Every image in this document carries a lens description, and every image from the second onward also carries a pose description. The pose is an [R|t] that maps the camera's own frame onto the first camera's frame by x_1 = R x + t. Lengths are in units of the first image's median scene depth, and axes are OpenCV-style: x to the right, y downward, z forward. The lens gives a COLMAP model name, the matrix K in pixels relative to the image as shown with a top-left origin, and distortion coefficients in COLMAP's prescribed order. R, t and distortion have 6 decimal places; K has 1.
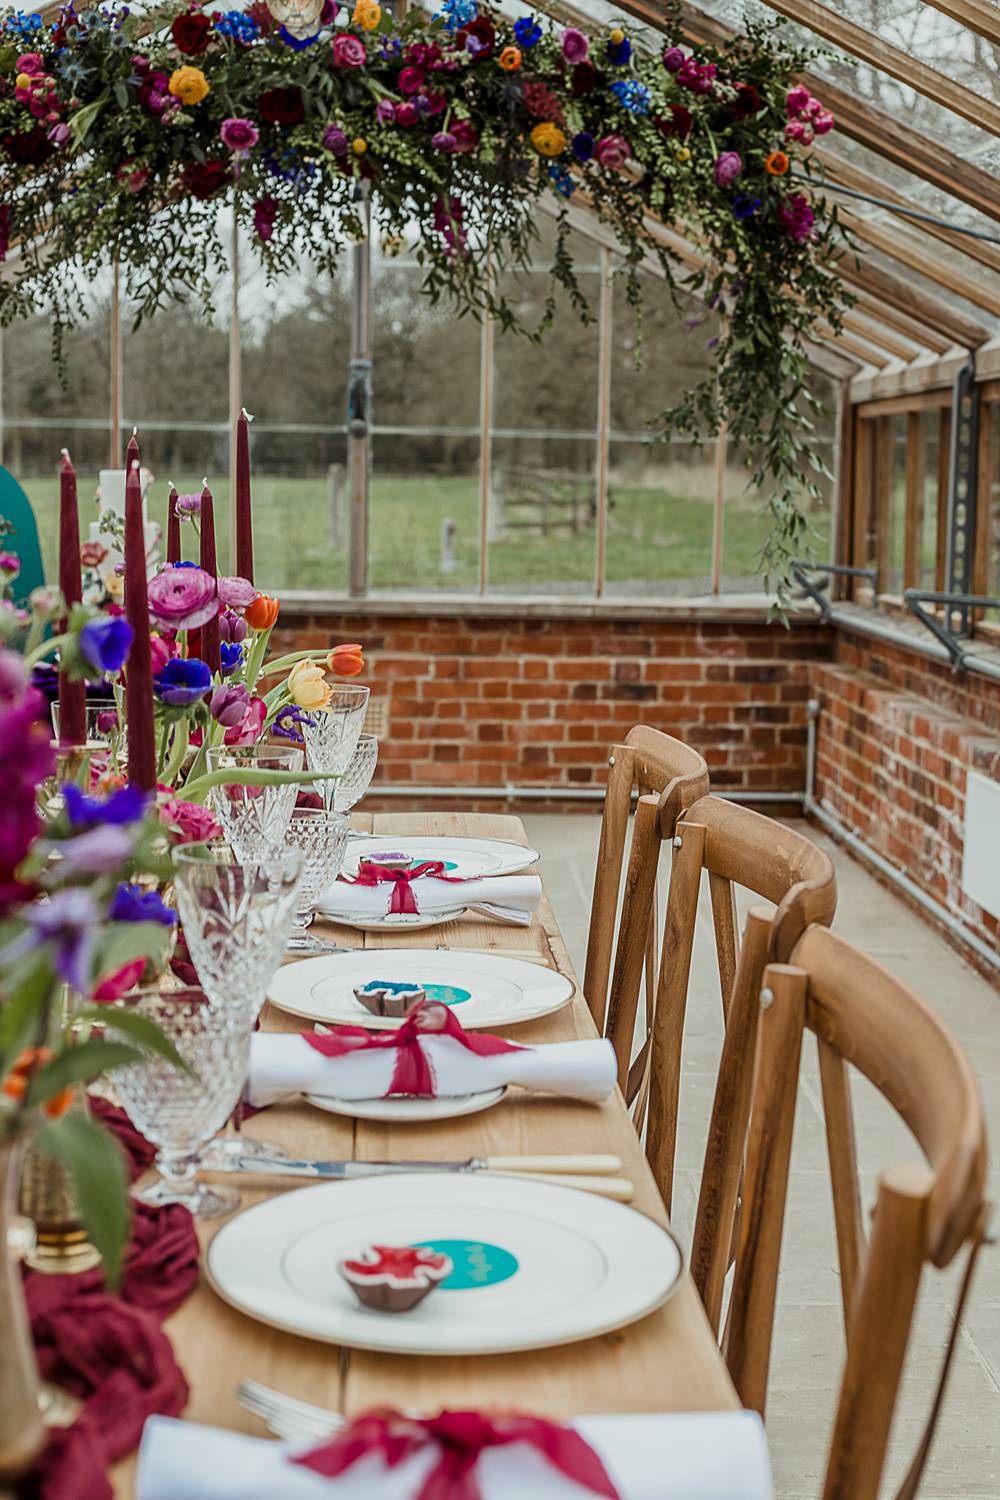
lens RADIAL K [[2275.6, 0, 572.1], [0, 2275.6, 733.7], [0, 0, 1]] dist [-0.009802, 0.000000]
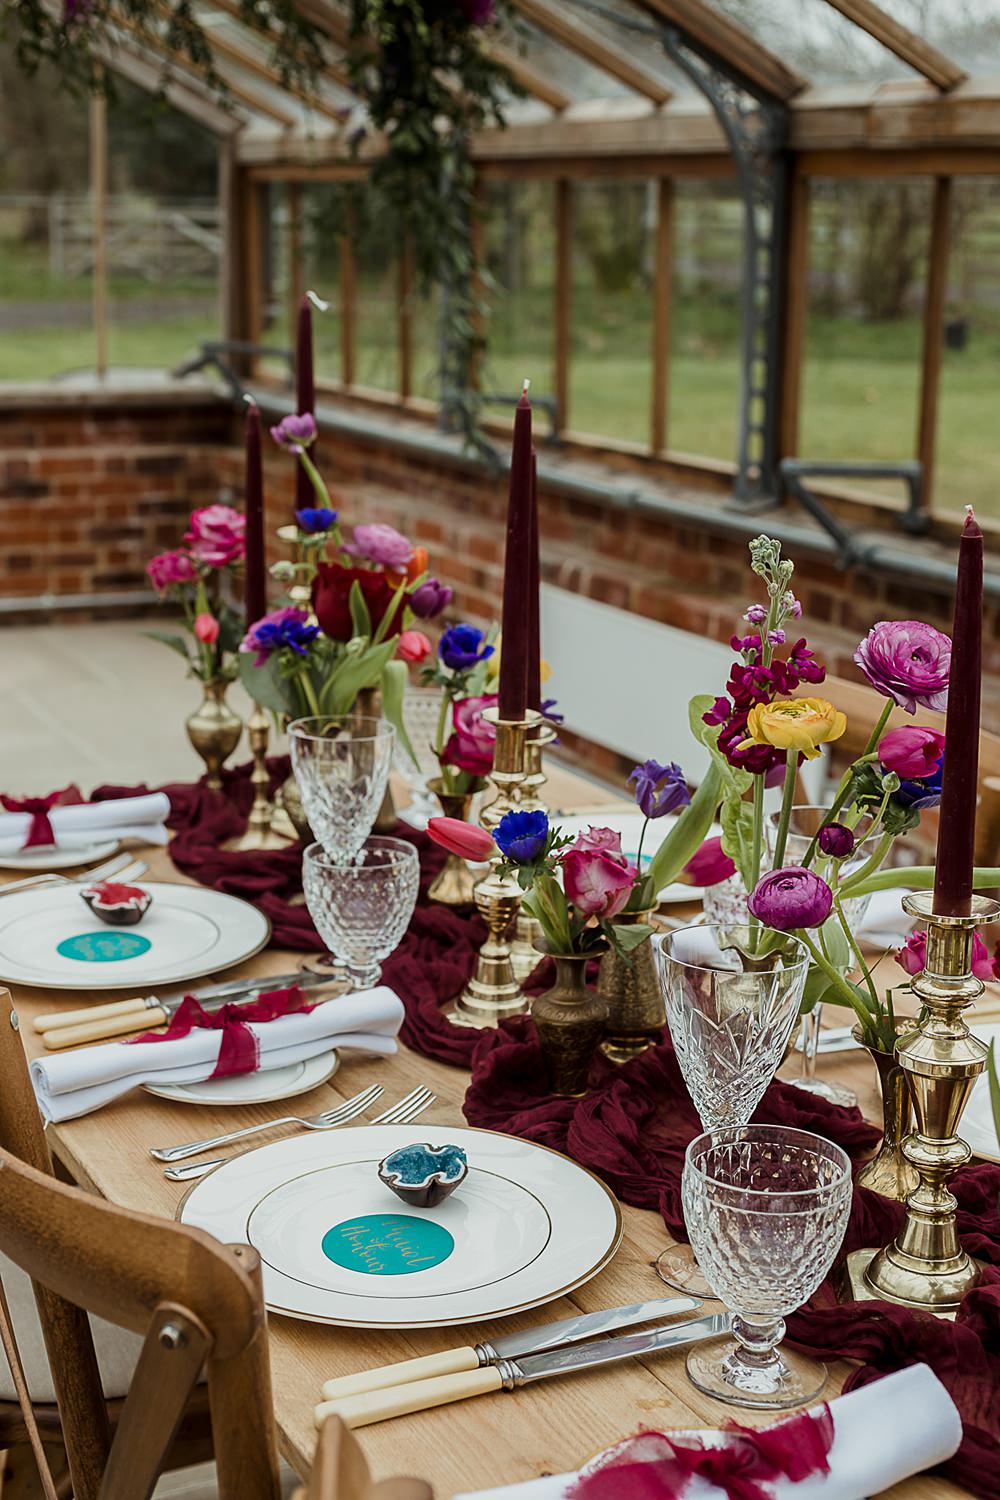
lens RADIAL K [[2275.6, 0, 525.6], [0, 2275.6, 715.3], [0, 0, 1]] dist [-0.009802, 0.000000]
pose [[0.920261, -0.076162, 0.383821, -0.234399], [0.030165, 0.991765, 0.124470, -0.058738], [-0.390140, -0.102967, 0.914980, 0.157362]]
